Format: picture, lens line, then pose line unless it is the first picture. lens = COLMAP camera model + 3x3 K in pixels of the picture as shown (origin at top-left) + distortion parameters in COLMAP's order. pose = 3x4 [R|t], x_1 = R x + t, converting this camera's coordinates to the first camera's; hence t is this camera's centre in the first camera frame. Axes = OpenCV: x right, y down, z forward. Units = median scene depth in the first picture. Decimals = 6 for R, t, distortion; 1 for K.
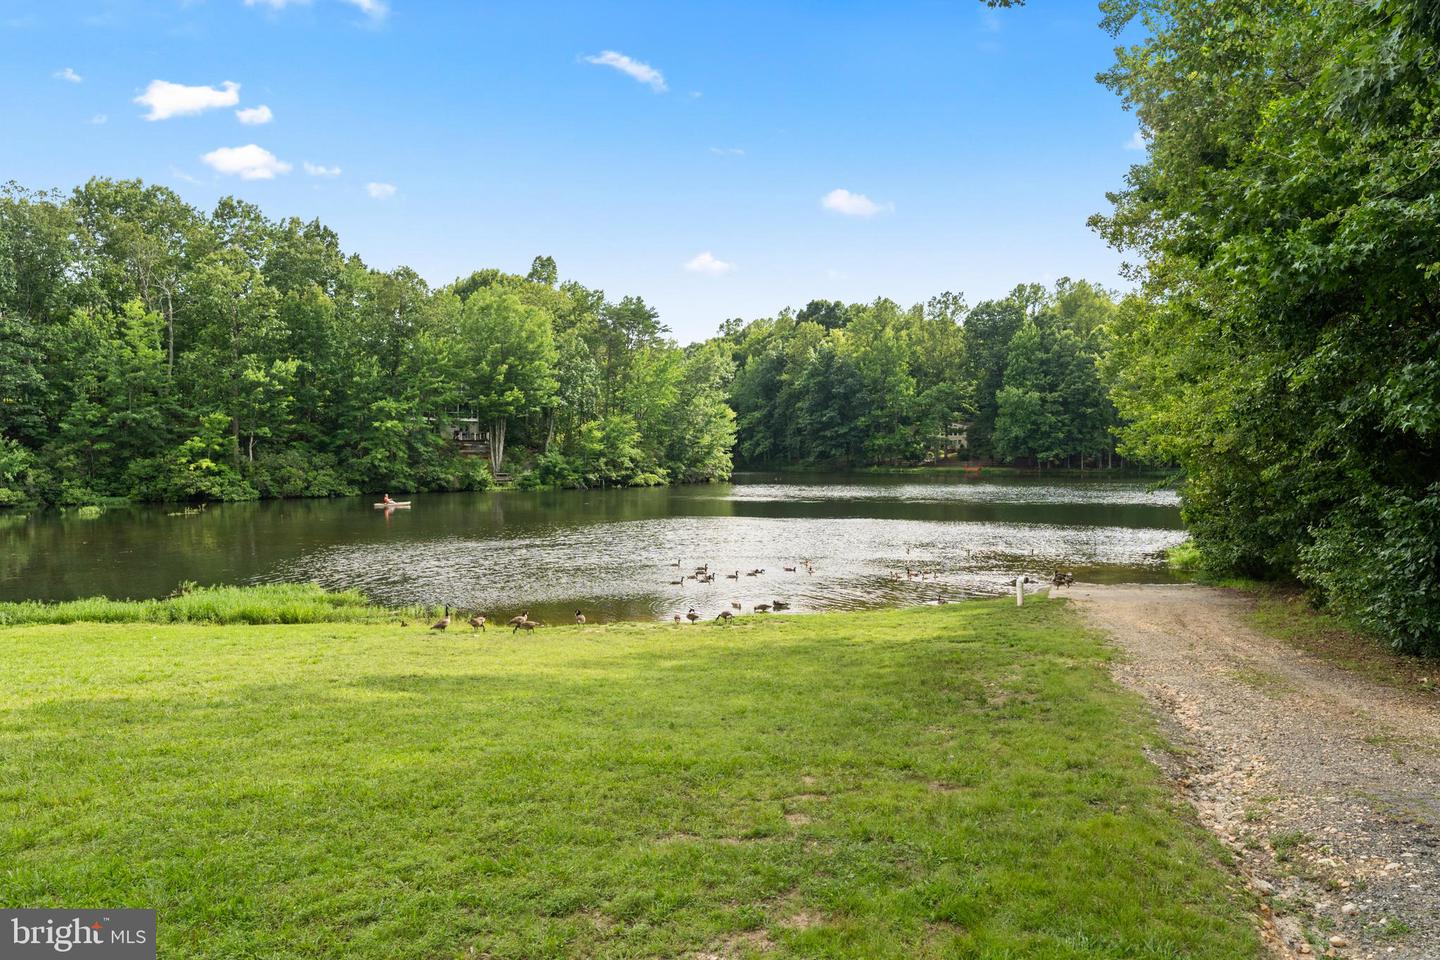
lens RADIAL K [[984.5, 0, 720.0], [0, 984.5, 480.0], [0, 0, 1]] dist [-0.002666, -0.000902]
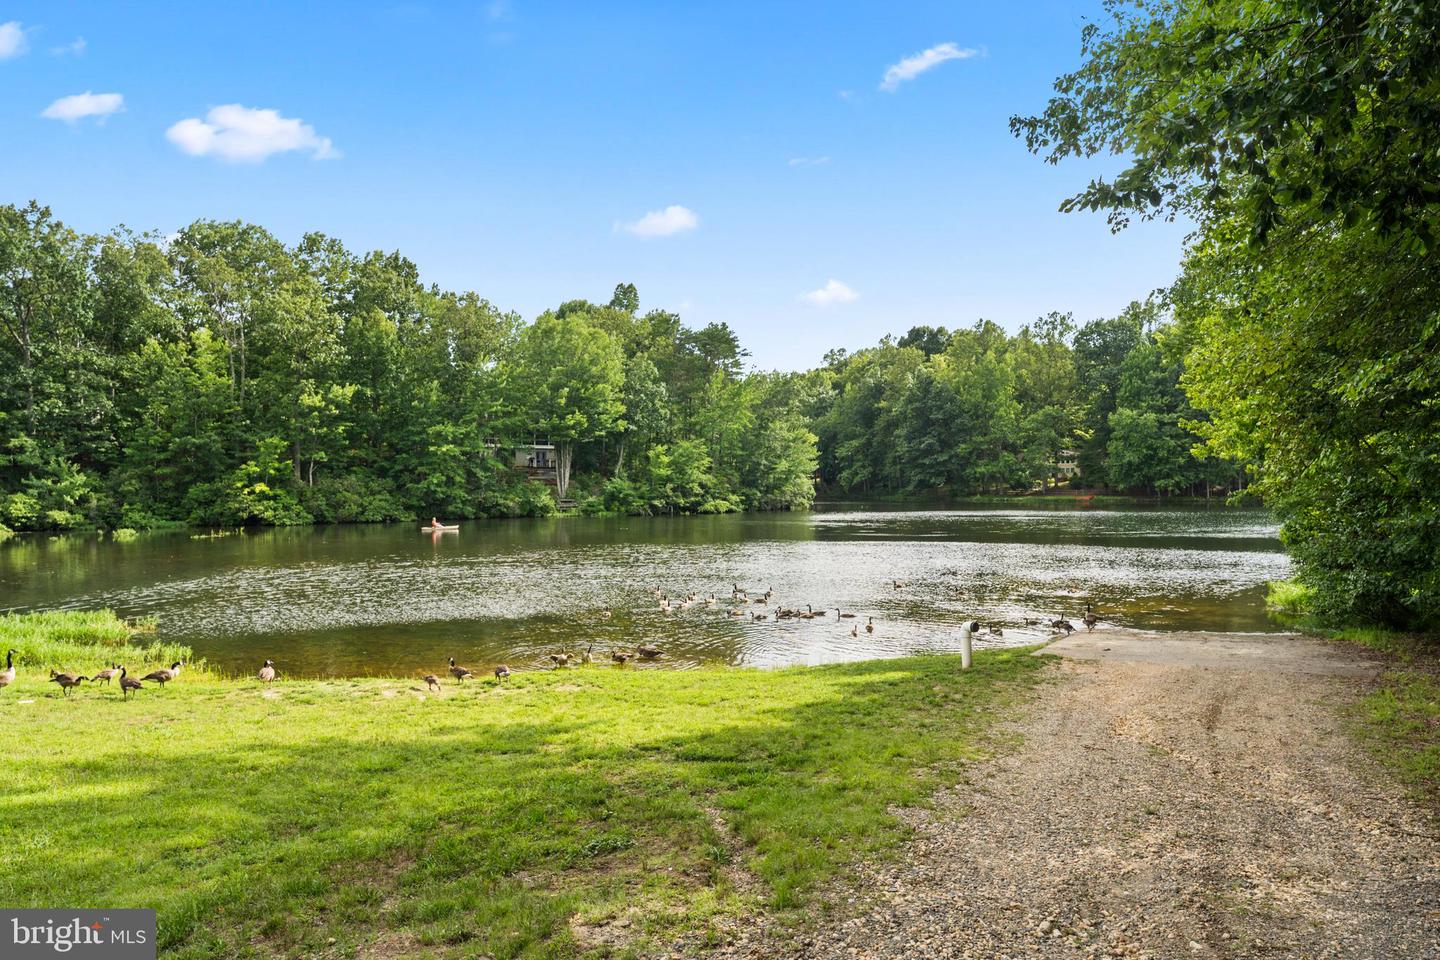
lens RADIAL K [[931.2, 0, 720.0], [0, 931.2, 480.0], [0, 0, 1]] dist [0.002225, 0.000863]
pose [[0.989290, -0.004259, -0.145898, 0.063591], [-0.001241, 0.999292, -0.037590, 0.008395], [0.145955, 0.037368, 0.988585, 0.104787]]
